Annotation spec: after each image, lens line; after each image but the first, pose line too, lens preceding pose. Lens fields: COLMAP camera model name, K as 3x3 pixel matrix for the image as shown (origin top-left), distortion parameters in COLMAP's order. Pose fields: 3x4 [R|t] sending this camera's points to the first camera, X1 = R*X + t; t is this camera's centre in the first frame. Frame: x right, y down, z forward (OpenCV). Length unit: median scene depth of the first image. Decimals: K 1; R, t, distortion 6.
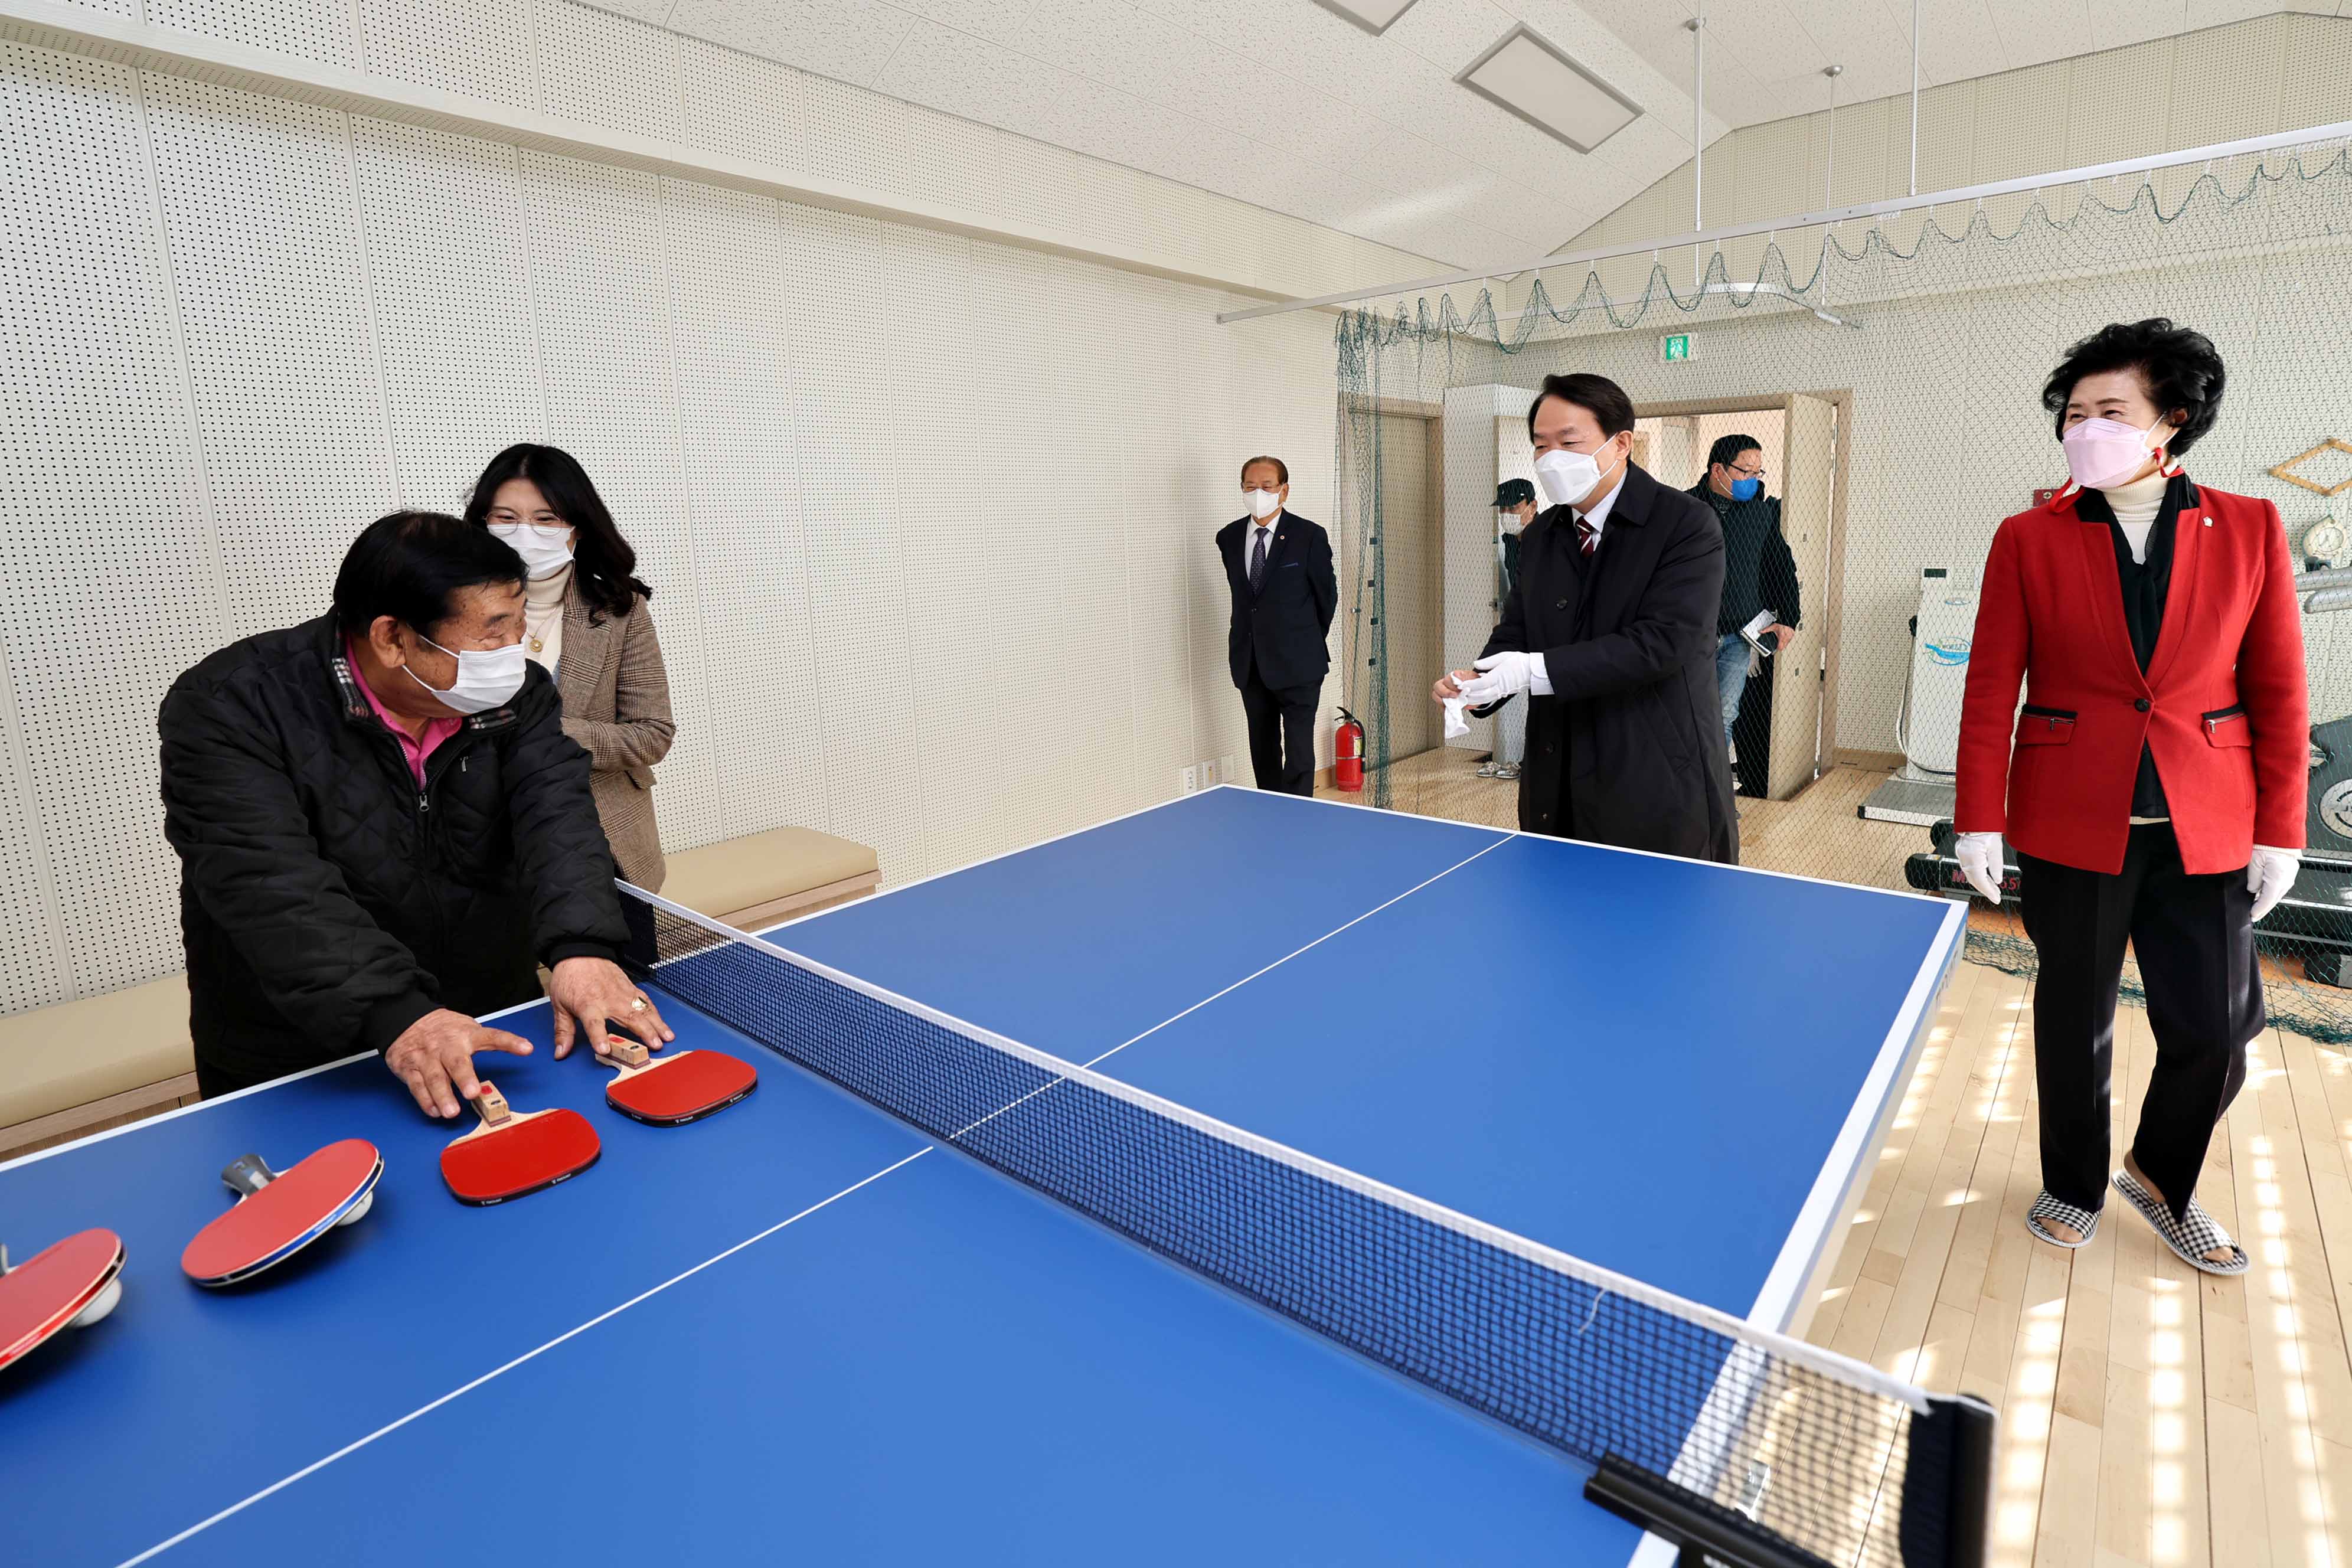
lens RADIAL K [[1162.1, 0, 1176.0], [0, 1162.1, 784.0], [0, 0, 1]] dist [0.000303, 0.005872]
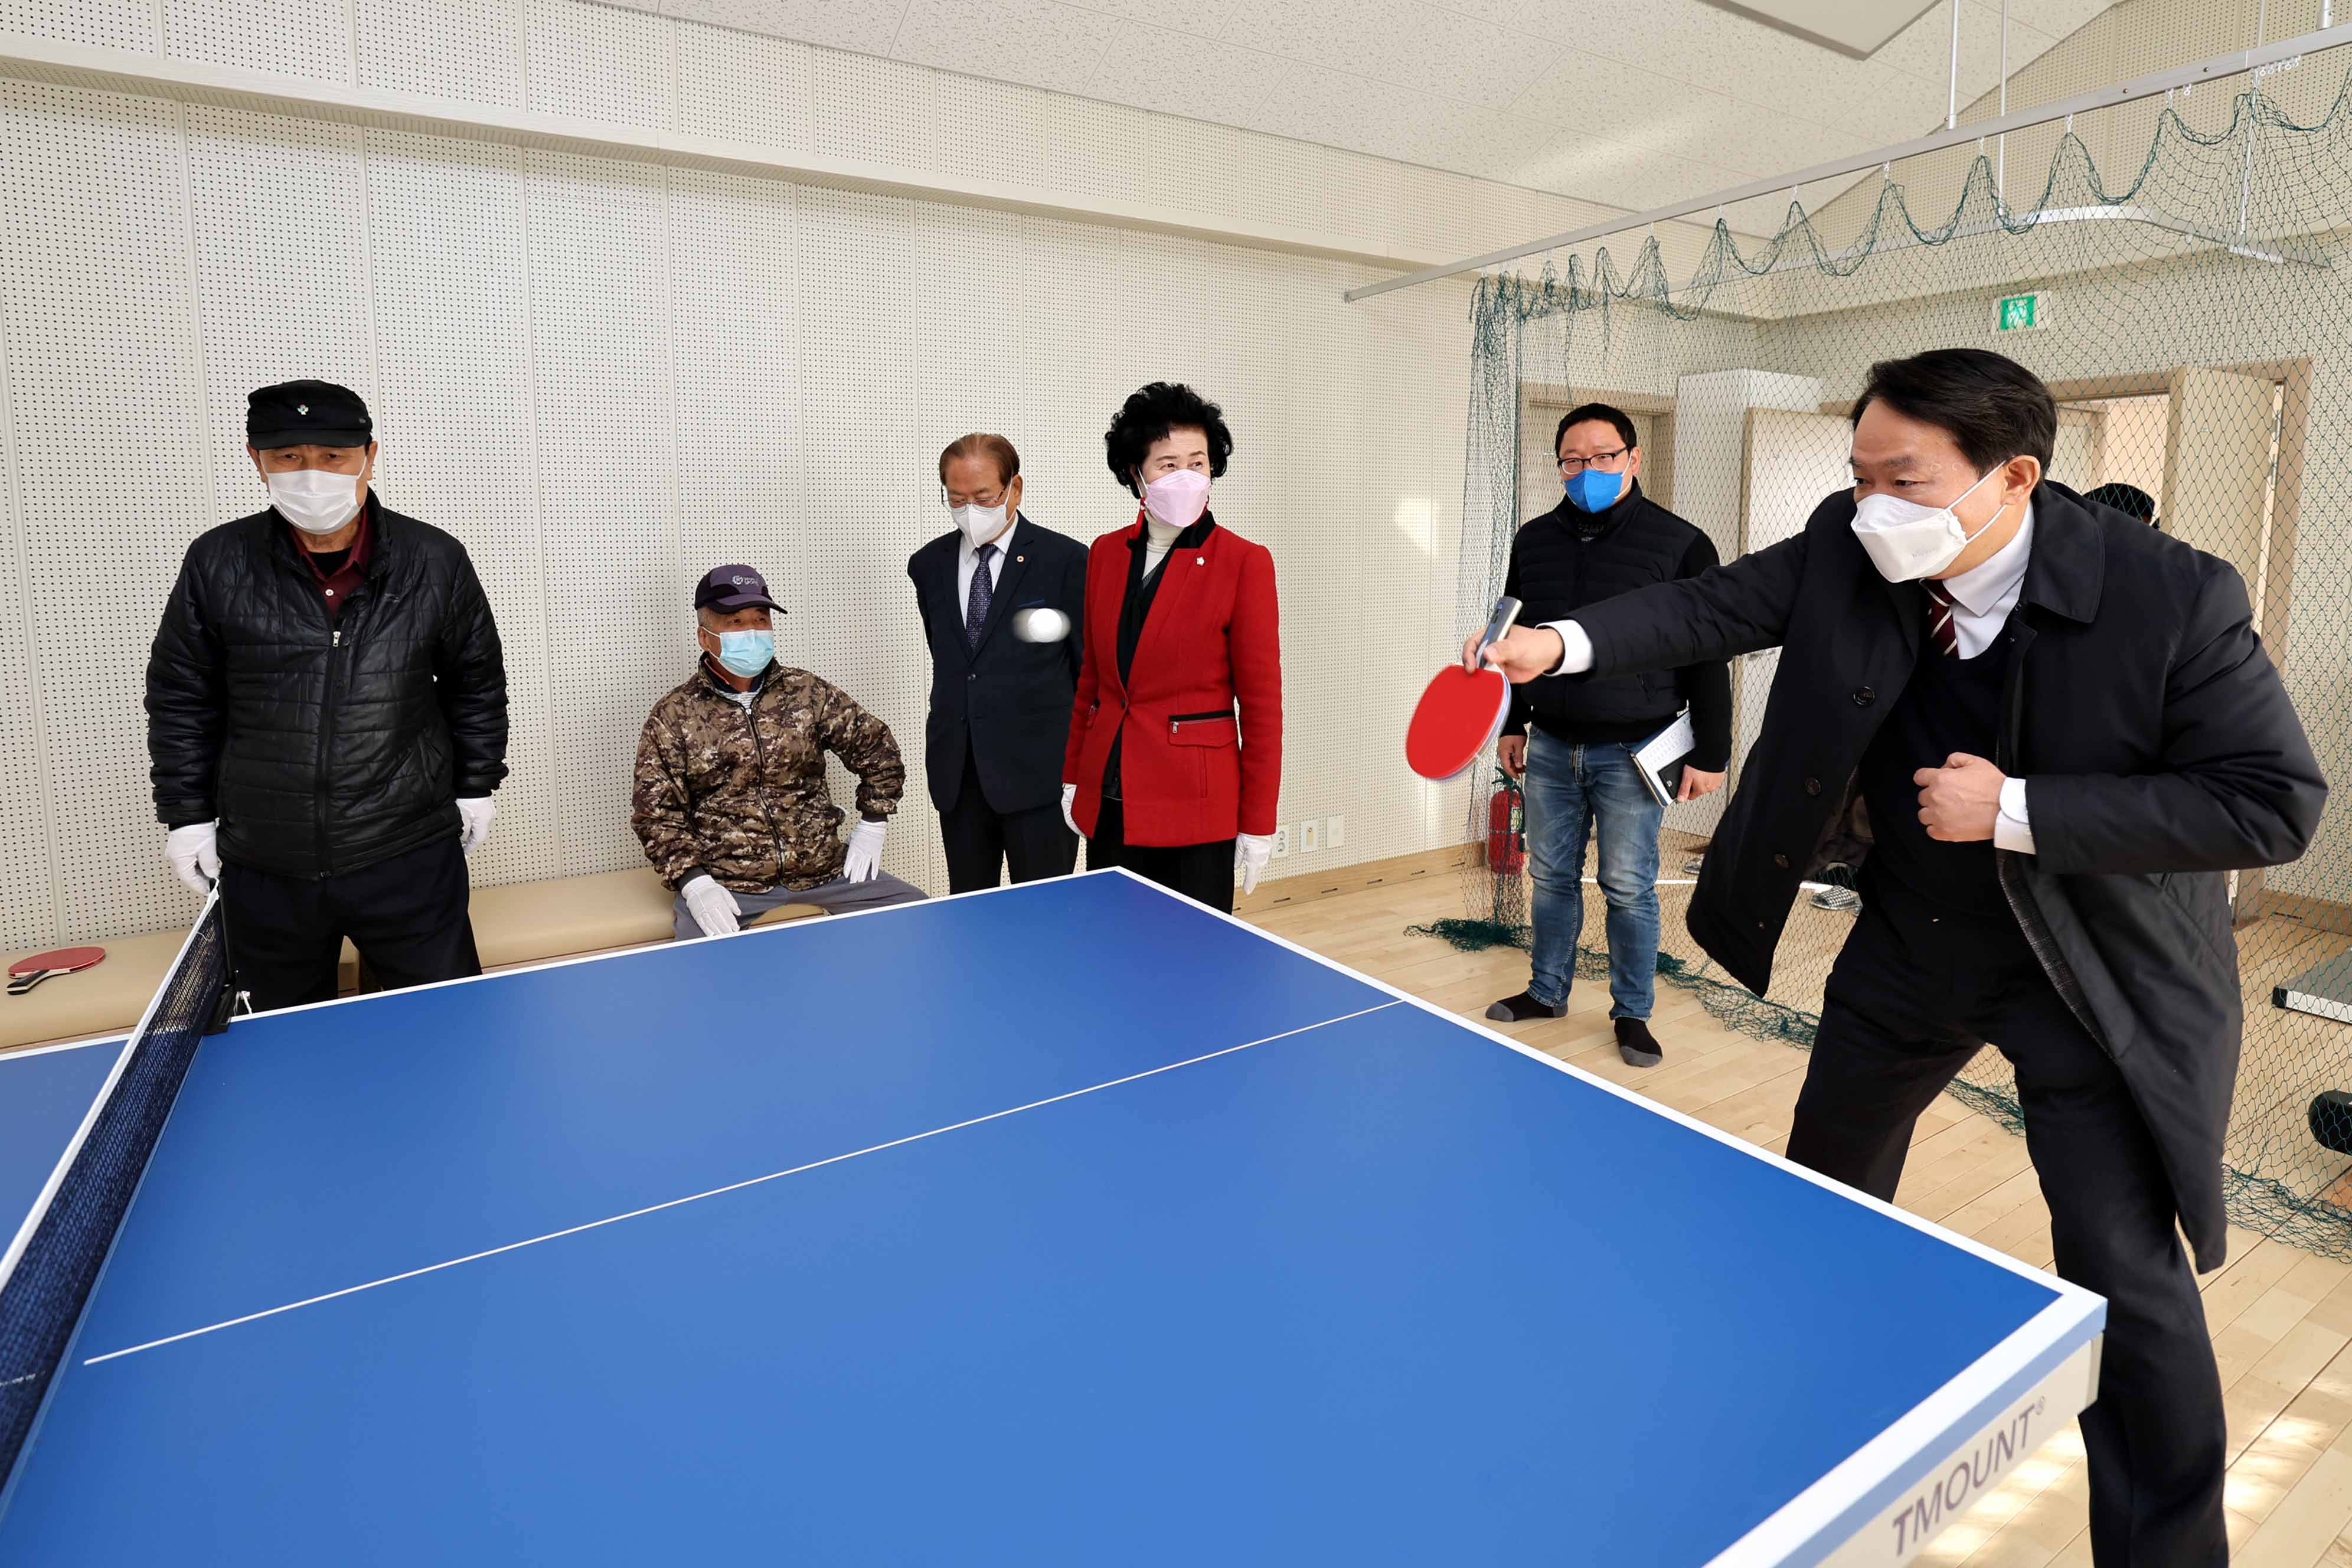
lens RADIAL K [[1155.5, 0, 1168.6], [0, 1155.5, 681.1], [0, 0, 1]] dist [-0.005117, -0.000244]
pose [[0.948952, 0.057015, -0.310226, 0.202252], [-0.084797, 0.993433, -0.076808, -0.053294], [0.303809, 0.099193, 0.947555, 0.213473]]
